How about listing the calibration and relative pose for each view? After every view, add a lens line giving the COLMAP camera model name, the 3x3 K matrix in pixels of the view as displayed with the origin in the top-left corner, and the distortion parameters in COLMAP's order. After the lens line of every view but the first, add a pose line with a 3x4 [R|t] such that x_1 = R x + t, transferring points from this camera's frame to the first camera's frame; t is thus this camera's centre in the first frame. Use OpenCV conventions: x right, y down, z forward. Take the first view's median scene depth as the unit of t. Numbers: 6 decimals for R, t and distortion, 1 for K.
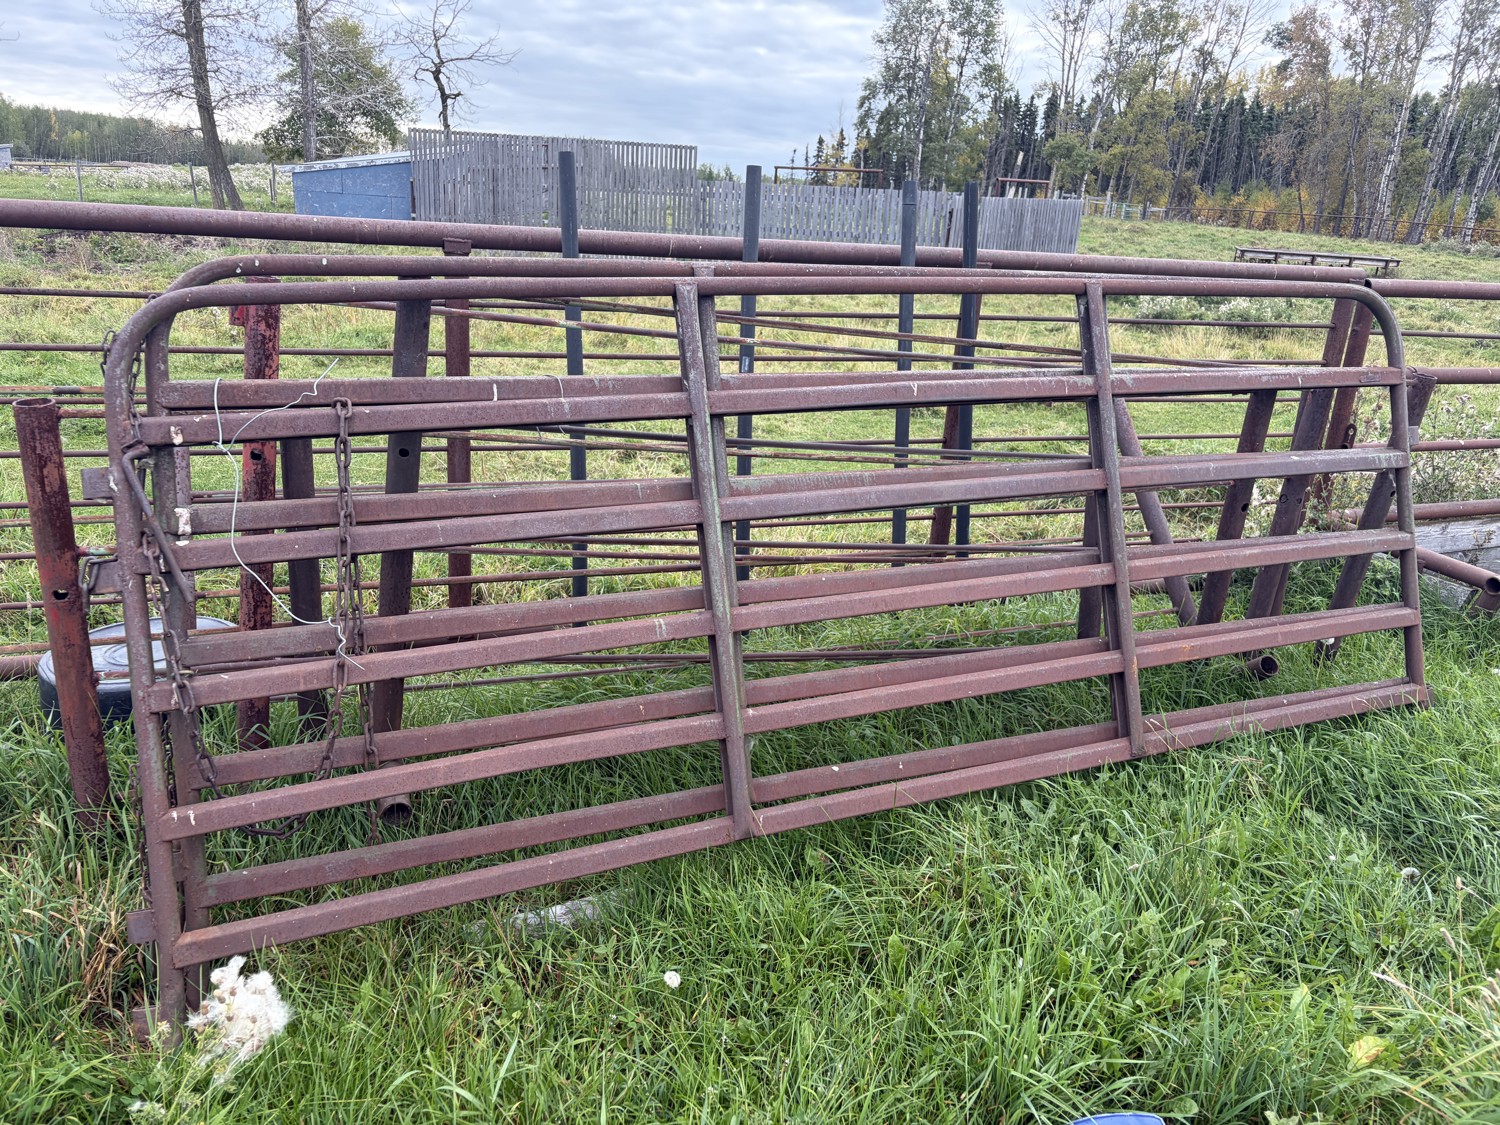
lens RADIAL K [[1141.0, 0, 745.5], [0, 1141.0, 566.3], [0, 0, 1]] dist [0.046406, -0.043503]
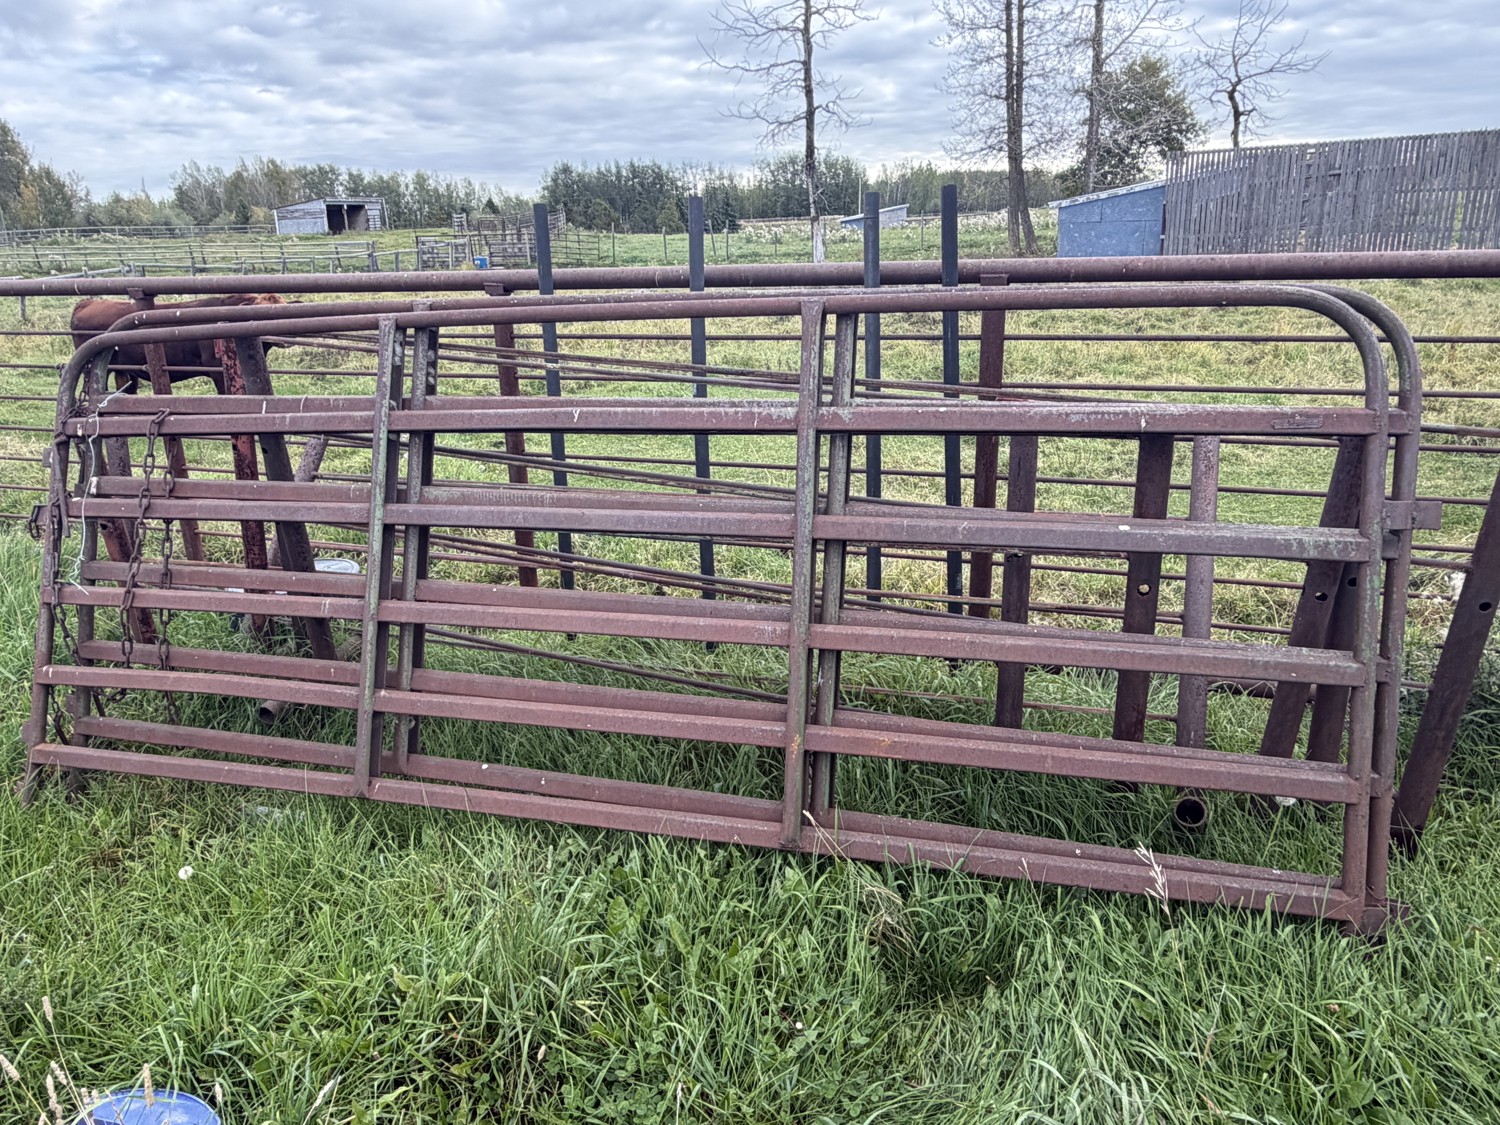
lens RADIAL K [[1058.9, 0, 734.8], [0, 1058.9, 578.6], [0, 0, 1]] dist [-0.001589, 0.004262]
pose [[0.743038, 0.132327, -0.656036, 0.552002], [-0.124576, 0.990473, 0.058688, -0.053207], [0.657552, 0.038119, 0.752444, 0.249352]]
